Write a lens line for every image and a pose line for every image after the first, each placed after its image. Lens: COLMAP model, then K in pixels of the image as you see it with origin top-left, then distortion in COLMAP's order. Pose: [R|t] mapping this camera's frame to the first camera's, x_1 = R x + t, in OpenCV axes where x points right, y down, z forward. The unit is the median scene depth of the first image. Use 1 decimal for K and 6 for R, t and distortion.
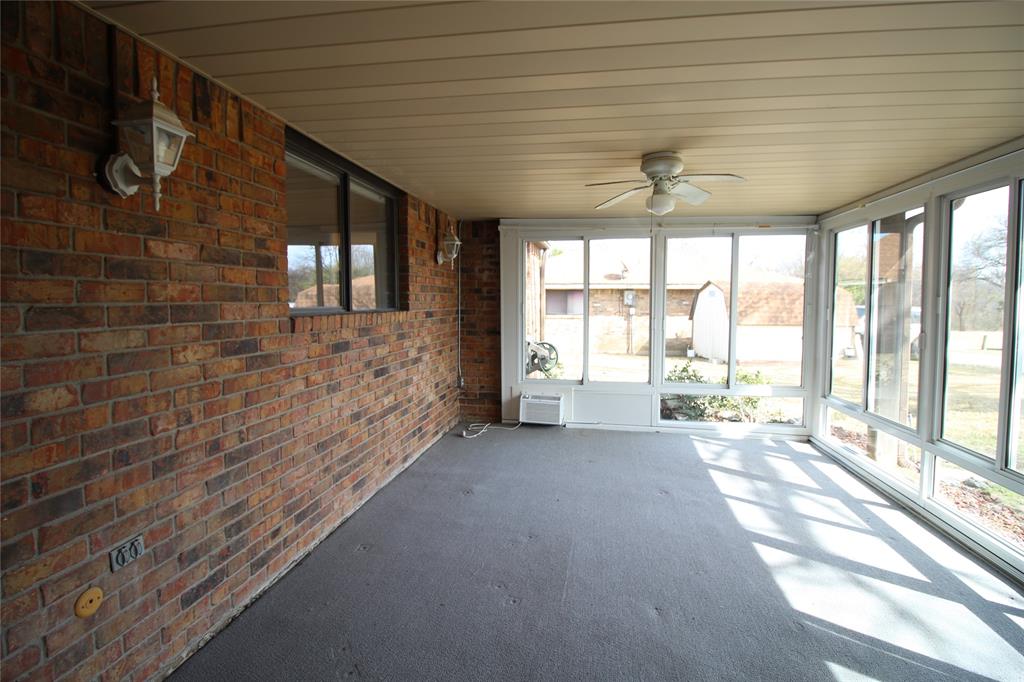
lens RADIAL K [[473.3, 0, 514.3], [0, 473.3, 324.9], [0, 0, 1]] dist [-0.006274, -0.006681]
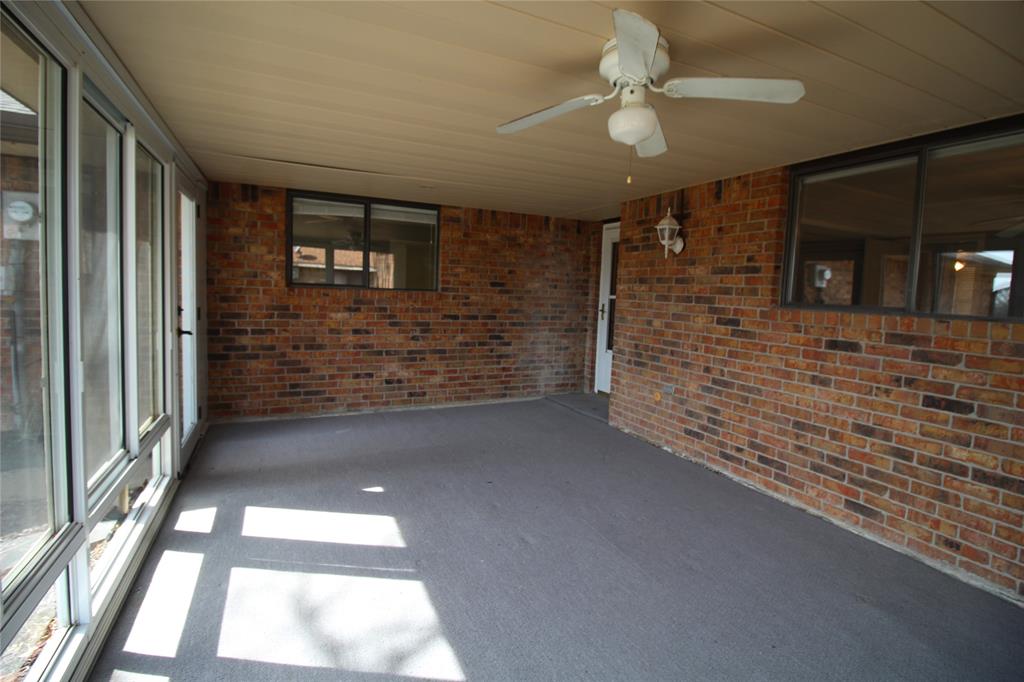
lens RADIAL K [[473.3, 0, 511.0], [0, 473.3, 334.6], [0, 0, 1]] dist [-0.006274, -0.006681]
pose [[-0.816070, 0.017513, -0.577687, 1.072827], [-0.073651, 0.988240, 0.134002, -0.079745], [0.573240, 0.151902, -0.805184, 1.952680]]
